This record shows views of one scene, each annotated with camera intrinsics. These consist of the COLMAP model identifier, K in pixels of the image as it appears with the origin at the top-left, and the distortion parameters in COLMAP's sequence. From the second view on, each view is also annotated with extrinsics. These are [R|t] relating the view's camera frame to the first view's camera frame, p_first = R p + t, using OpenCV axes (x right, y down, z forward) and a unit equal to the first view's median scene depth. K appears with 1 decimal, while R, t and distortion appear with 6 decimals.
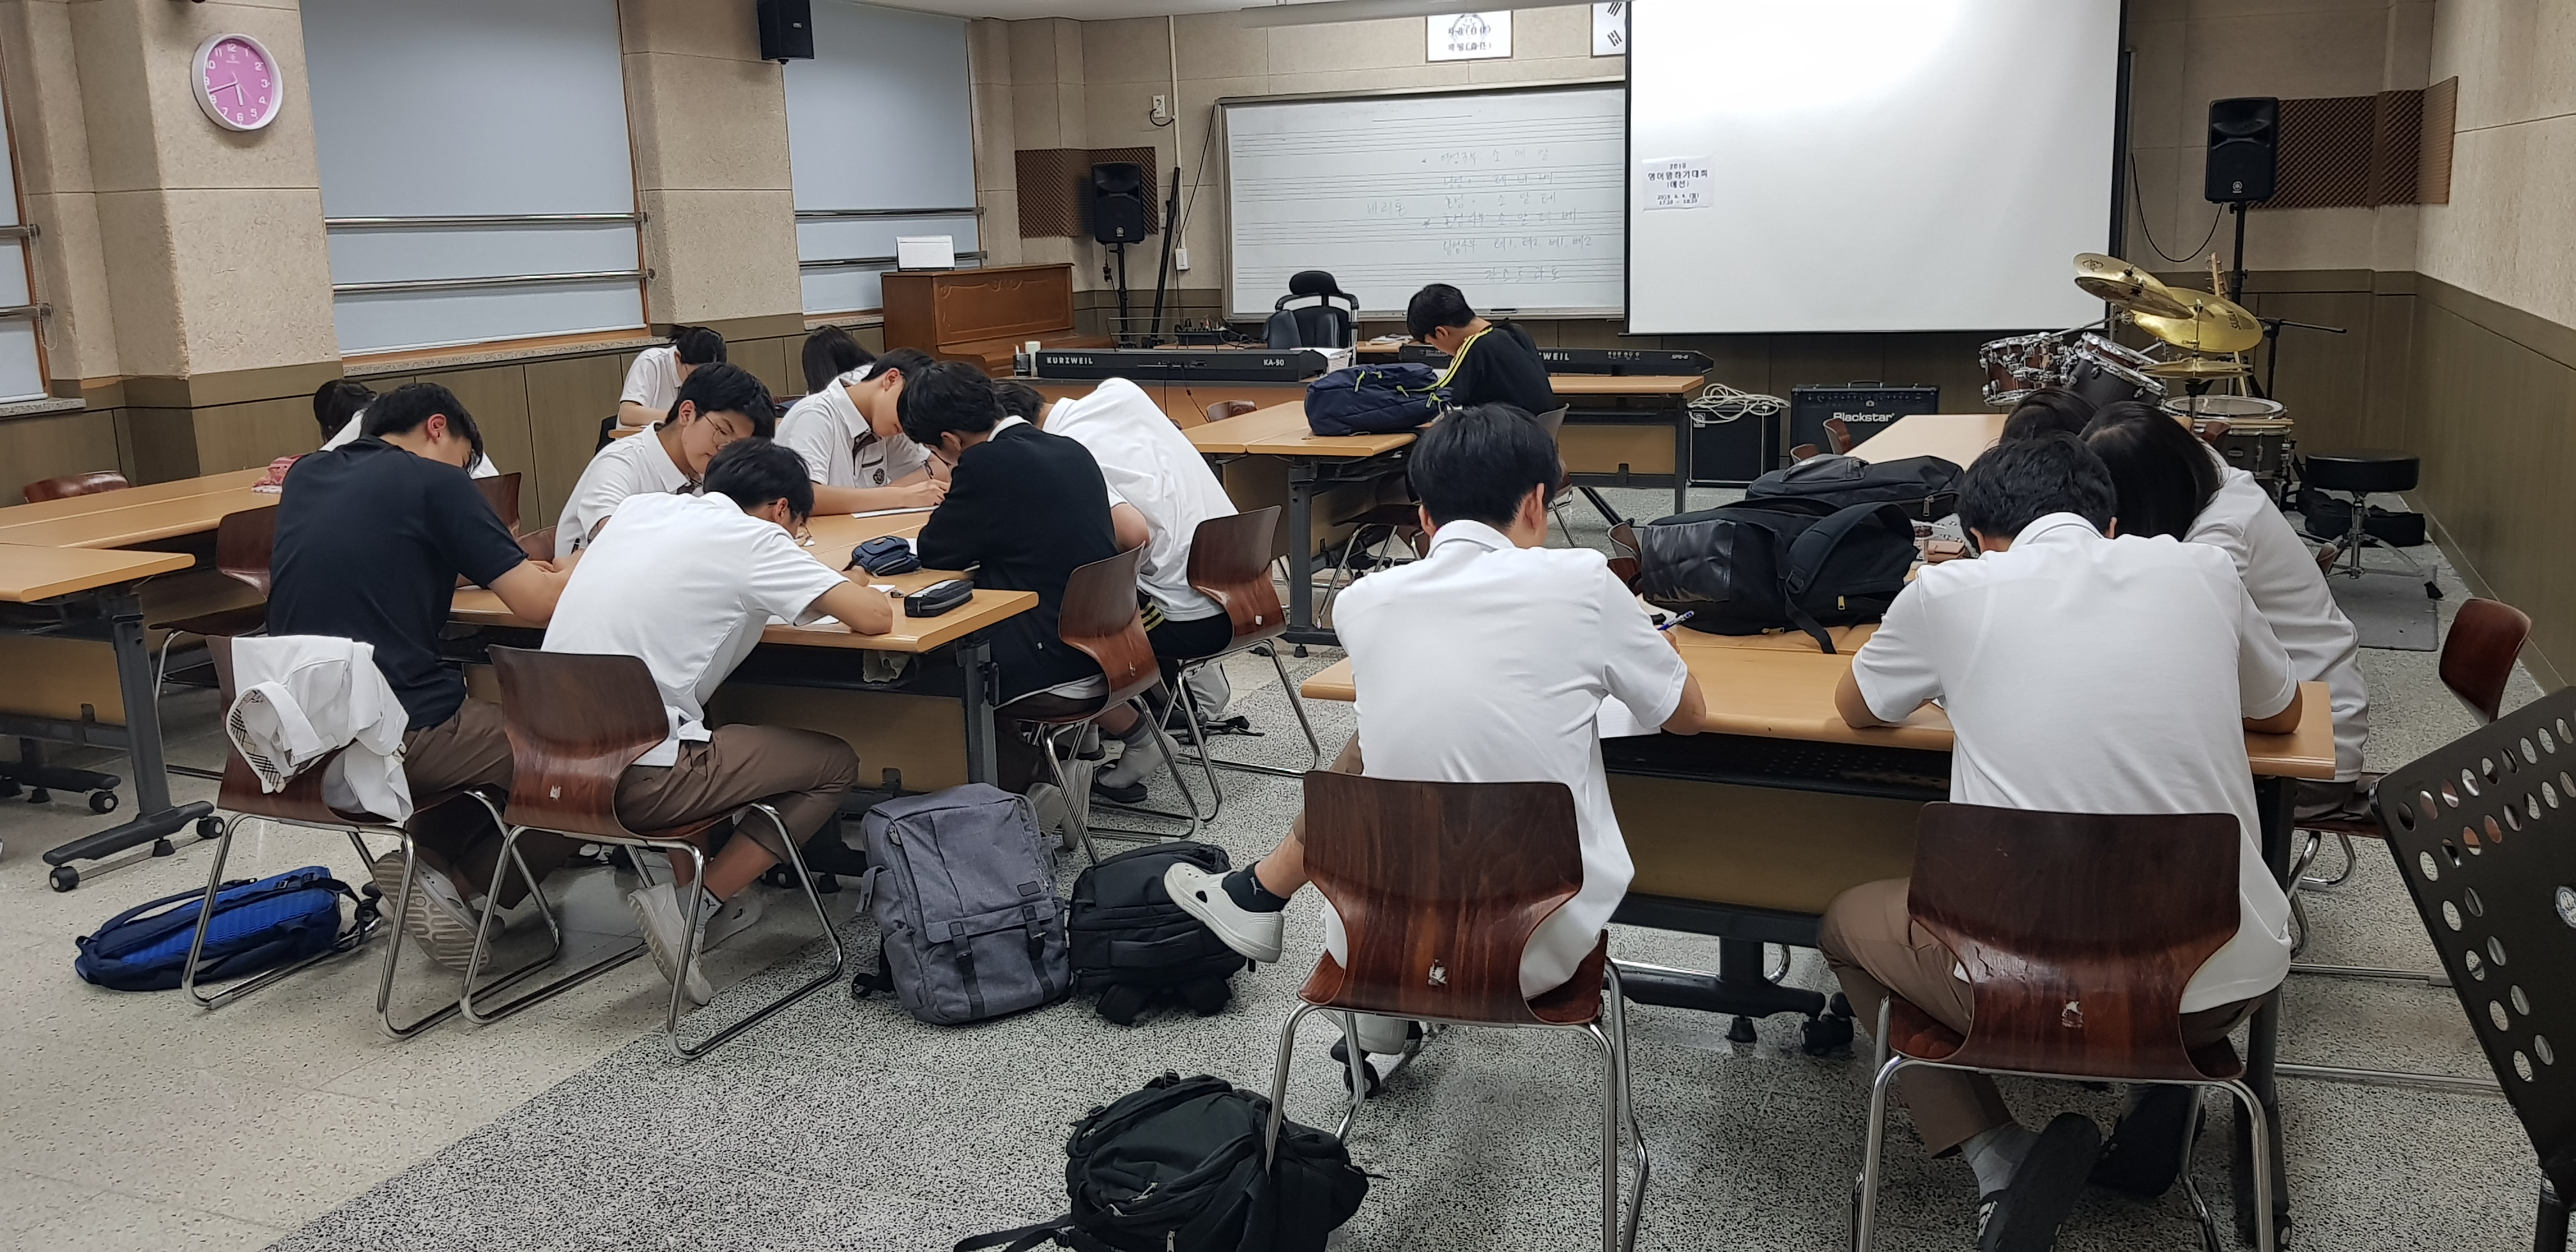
lens RADIAL K [[1959.4, 0, 1323.3], [0, 1959.4, 609.9], [0, 0, 1]] dist [0.137489, -0.316135]
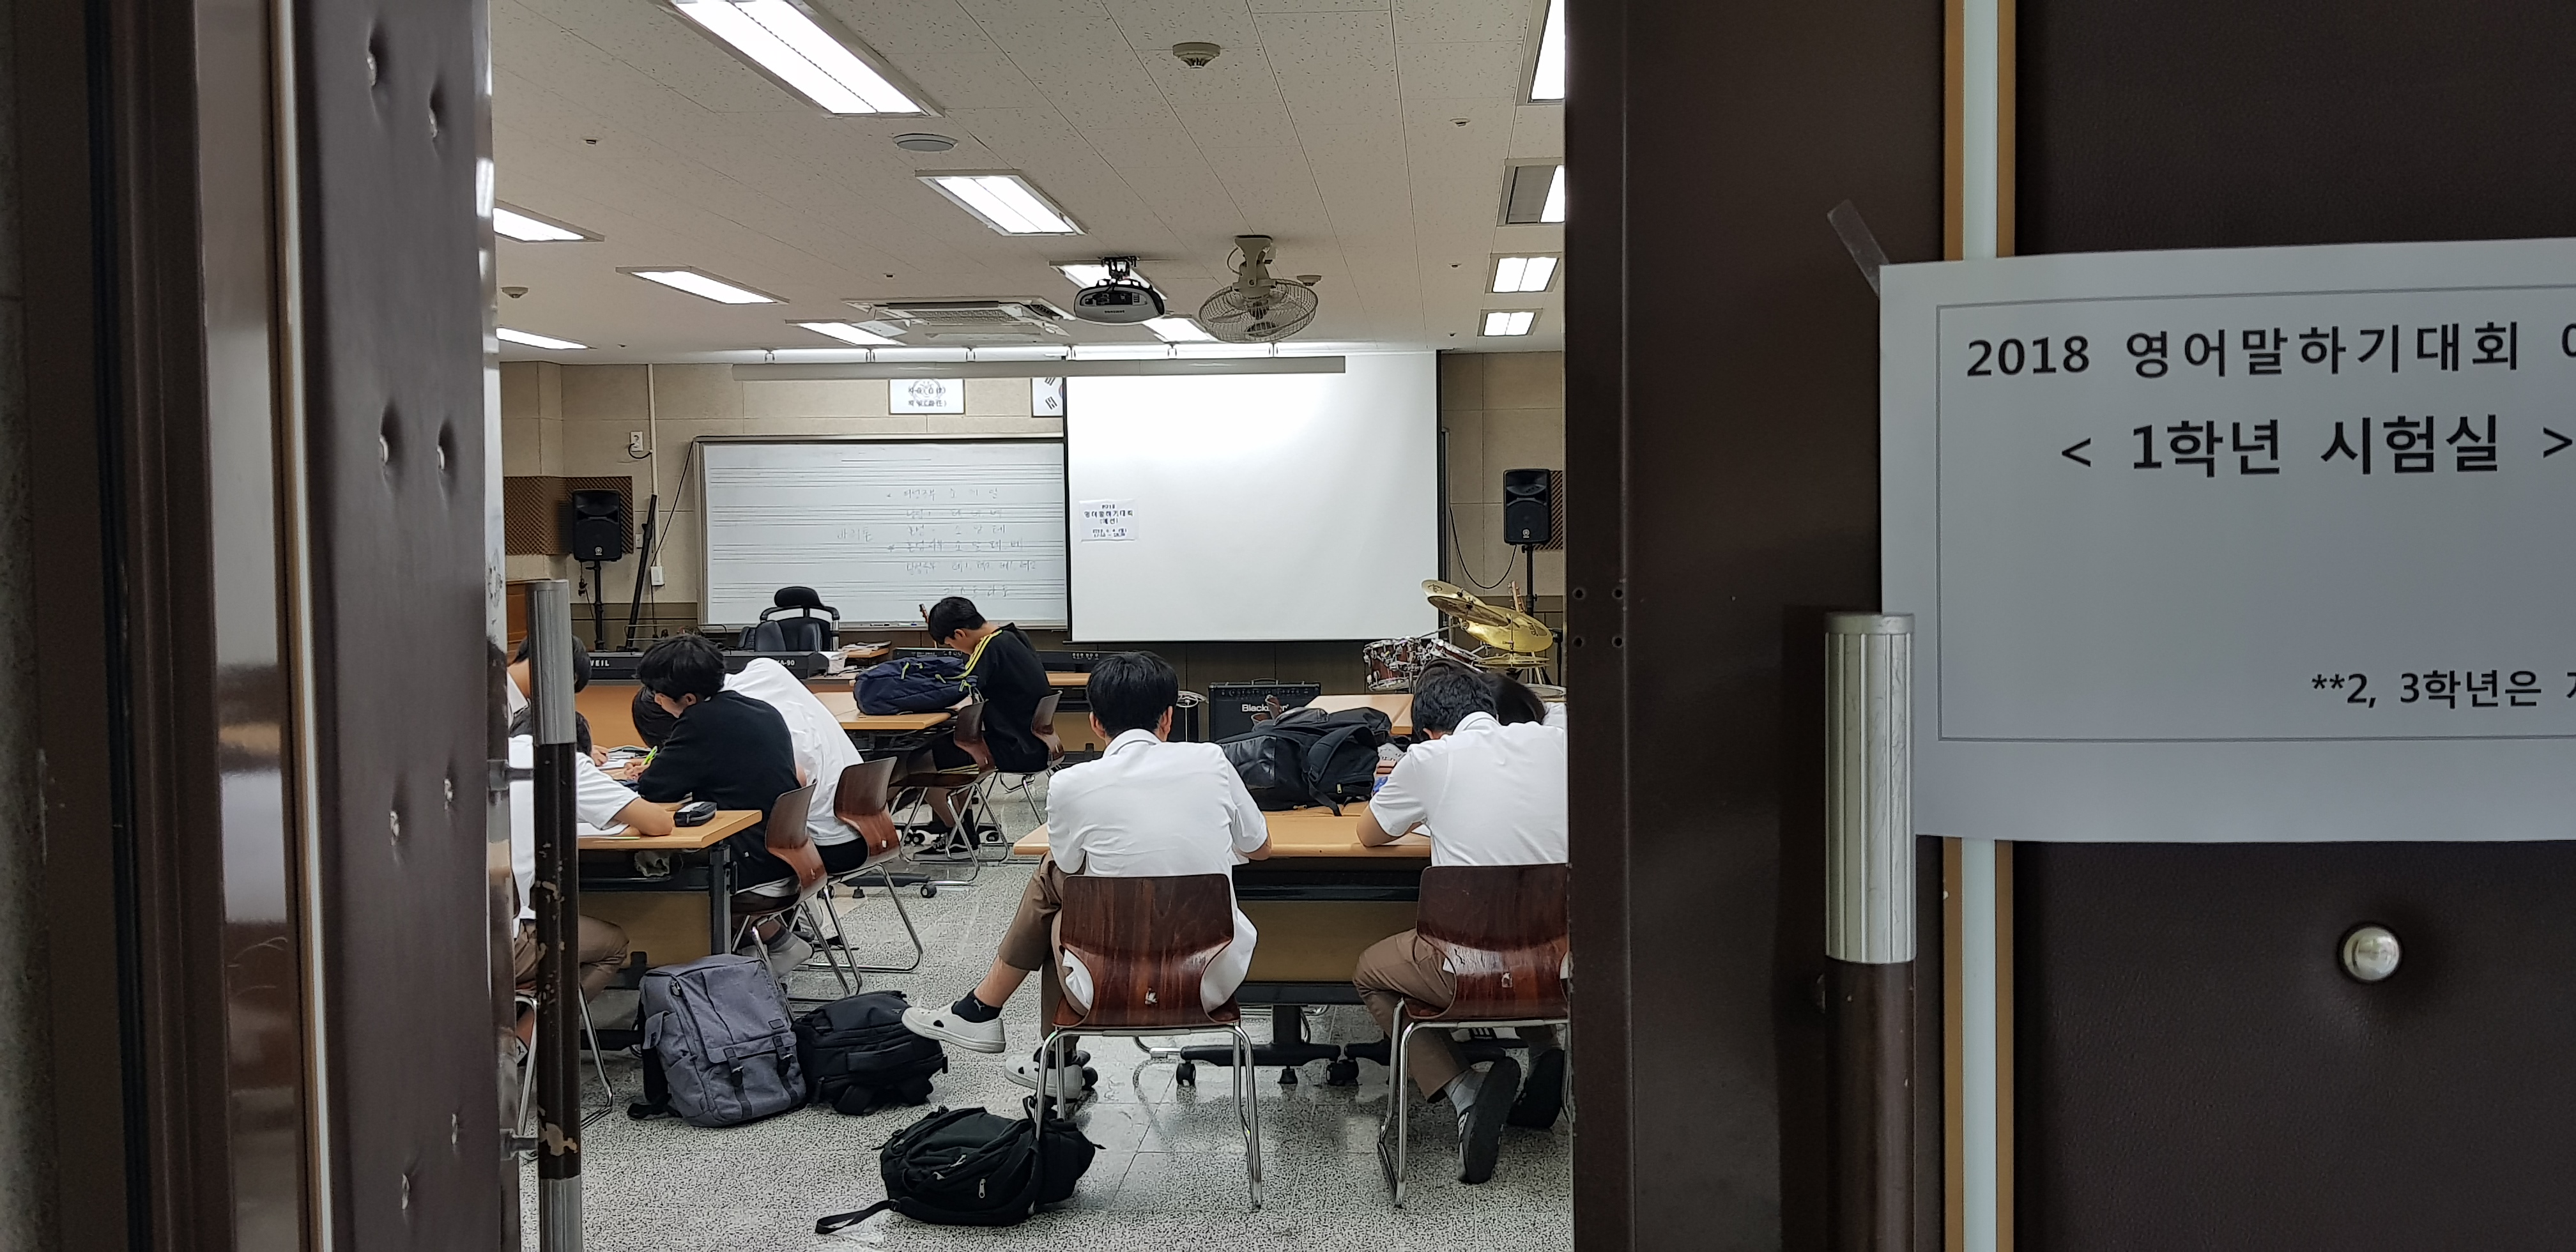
lens RADIAL K [[1959.4, 0, 1323.3], [0, 1959.4, 609.9], [0, 0, 1]] dist [0.137489, -0.316135]
pose [[0.945885, 0.005328, 0.324458, -0.125491], [0.047896, 0.986622, -0.155831, 0.048116], [-0.320948, 0.162939, 0.932976, -0.232516]]
